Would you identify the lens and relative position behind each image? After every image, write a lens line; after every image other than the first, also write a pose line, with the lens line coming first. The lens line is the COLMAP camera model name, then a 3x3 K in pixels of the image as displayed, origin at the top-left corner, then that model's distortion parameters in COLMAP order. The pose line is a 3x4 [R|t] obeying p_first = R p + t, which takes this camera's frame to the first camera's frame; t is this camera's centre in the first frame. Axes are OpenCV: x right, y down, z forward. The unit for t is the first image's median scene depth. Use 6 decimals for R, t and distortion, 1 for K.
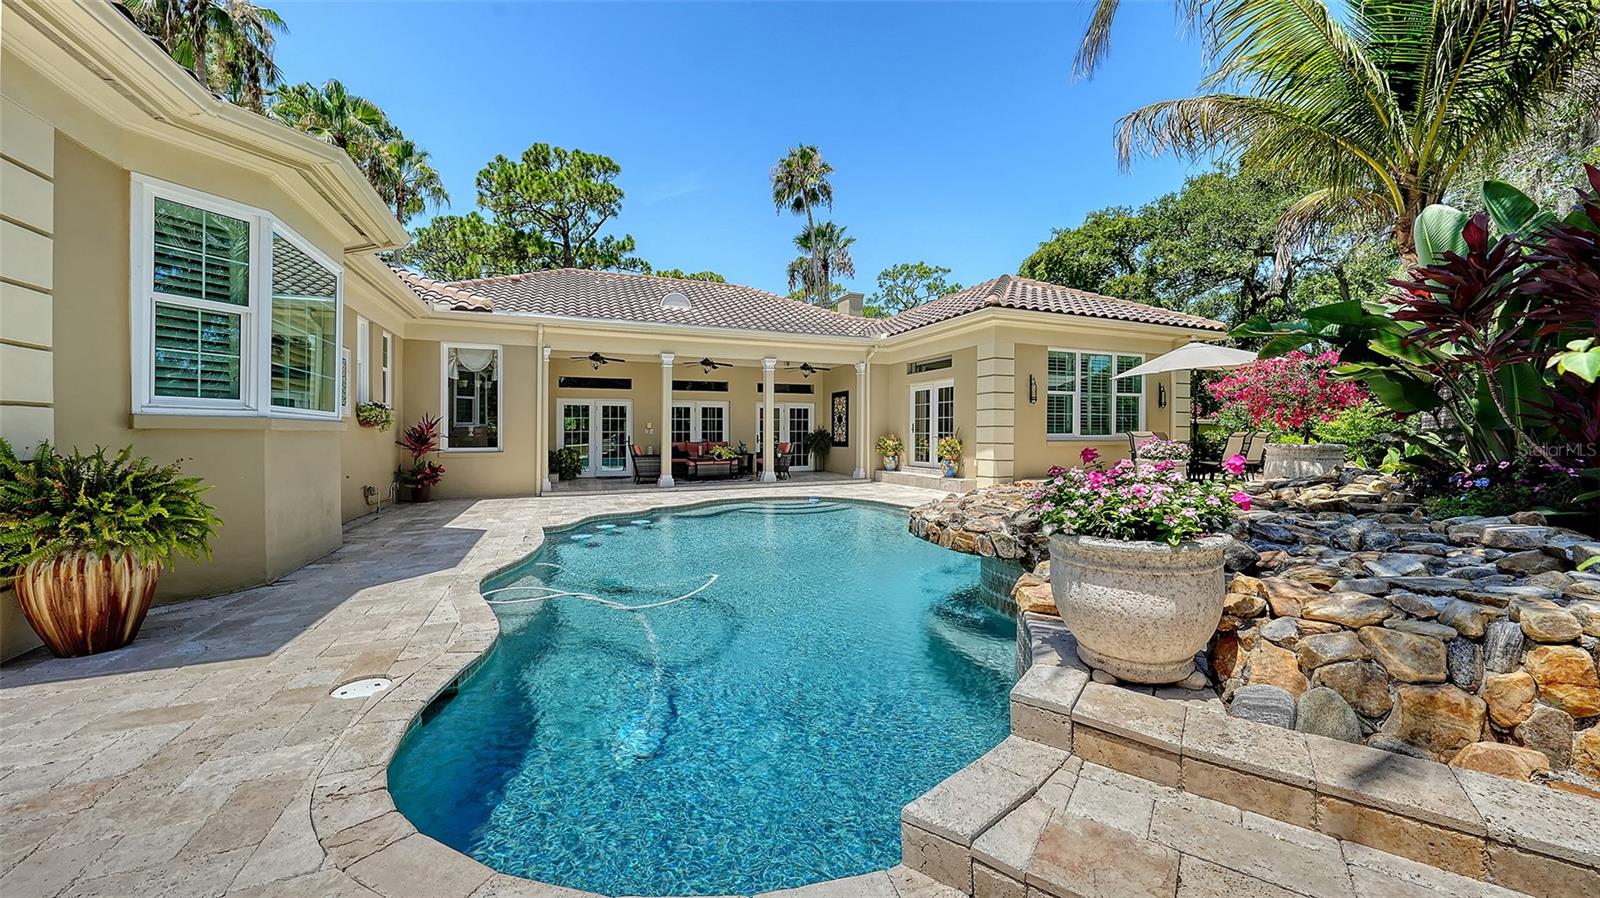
lens RADIAL K [[577.3, 0, 797.0], [0, 577.3, 432.7], [0, 0, 1]] dist [-0.001817, -0.000811]
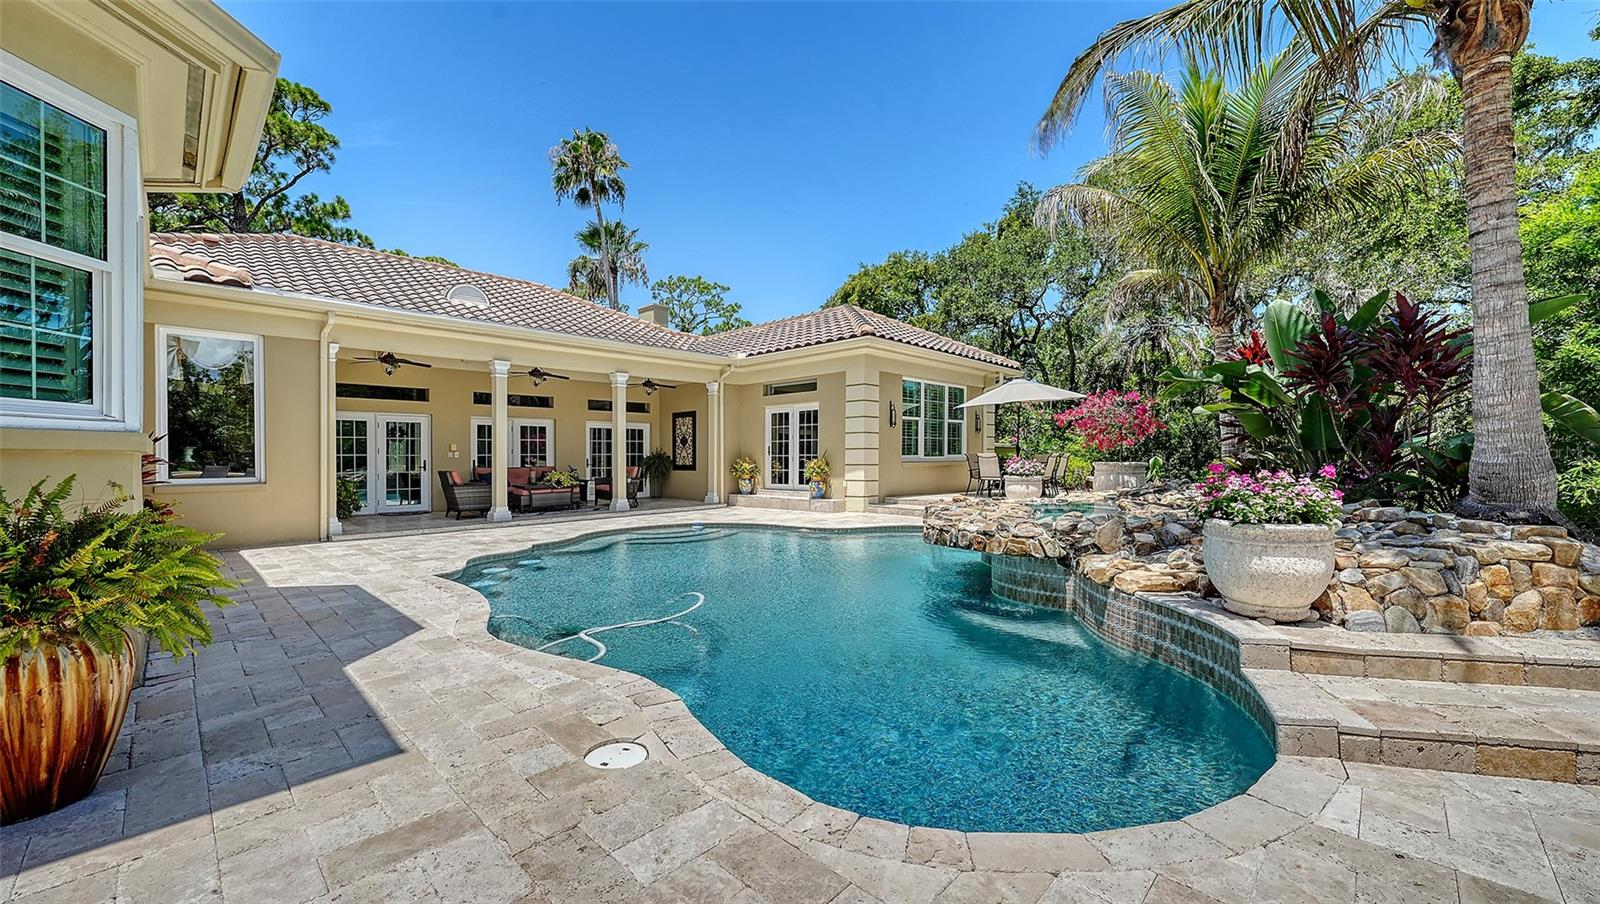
lens RADIAL K [[616.1, 0, 803.3], [0, 616.1, 461.7], [0, 0, 1]] dist [-0.001247, -0.000856]
pose [[0.910007, -0.007767, 0.414521, -0.186755], [0.003962, 0.999942, 0.010038, 0.000915], [-0.414575, -0.007493, 0.909984, 0.014670]]
